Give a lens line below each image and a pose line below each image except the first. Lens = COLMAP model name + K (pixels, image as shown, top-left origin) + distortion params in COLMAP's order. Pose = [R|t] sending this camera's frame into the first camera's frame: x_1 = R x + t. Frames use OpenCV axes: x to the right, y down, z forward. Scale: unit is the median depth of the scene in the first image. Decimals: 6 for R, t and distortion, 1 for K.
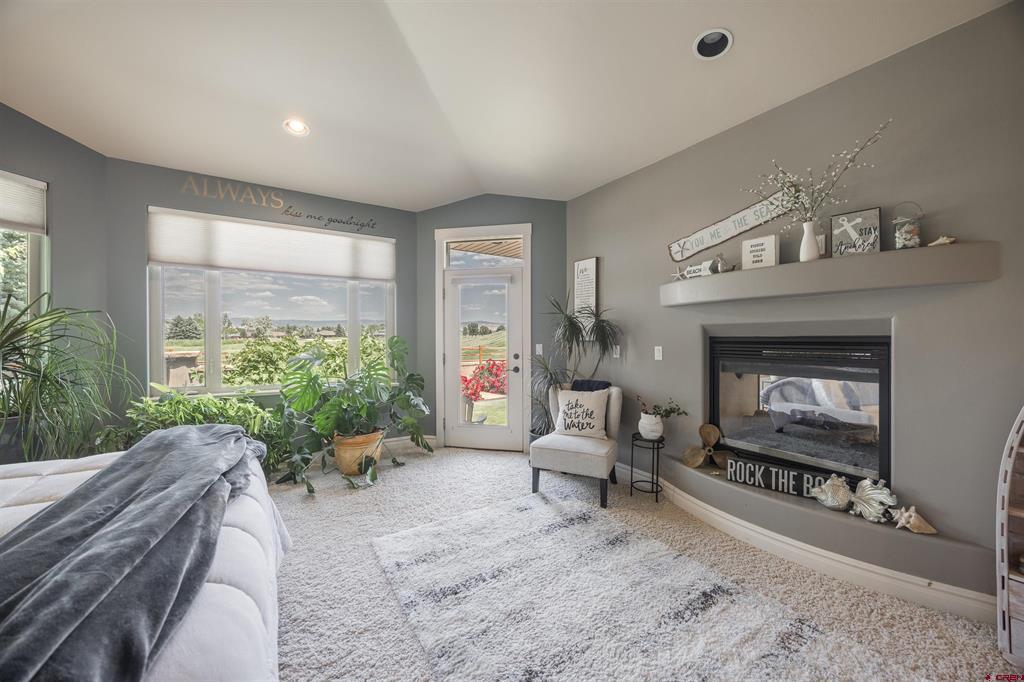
lens RADIAL K [[385.2, 0, 509.4], [0, 385.2, 338.6], [0, 0, 1]] dist [-0.000453, -0.000058]
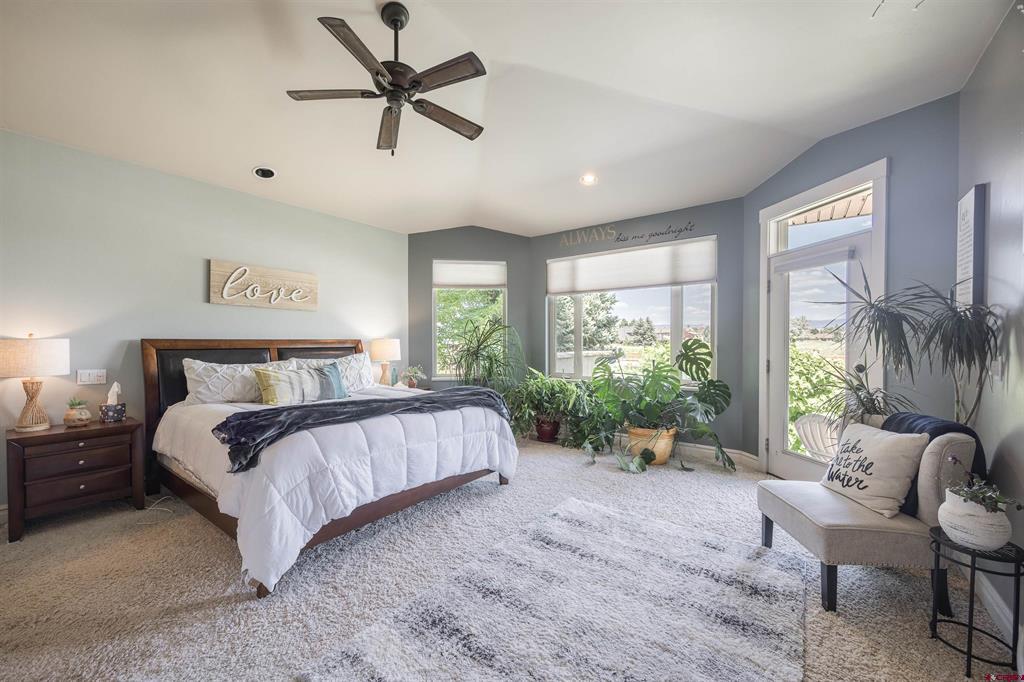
lens RADIAL K [[409.1, 0, 508.7], [0, 409.1, 346.8], [0, 0, 1]] dist [-0.000346, 0.000008]
pose [[0.335350, 0.014559, -0.941981, 0.601094], [-0.001044, 0.999886, 0.015082, -0.001464], [0.942093, -0.004074, 0.335327, 0.245160]]
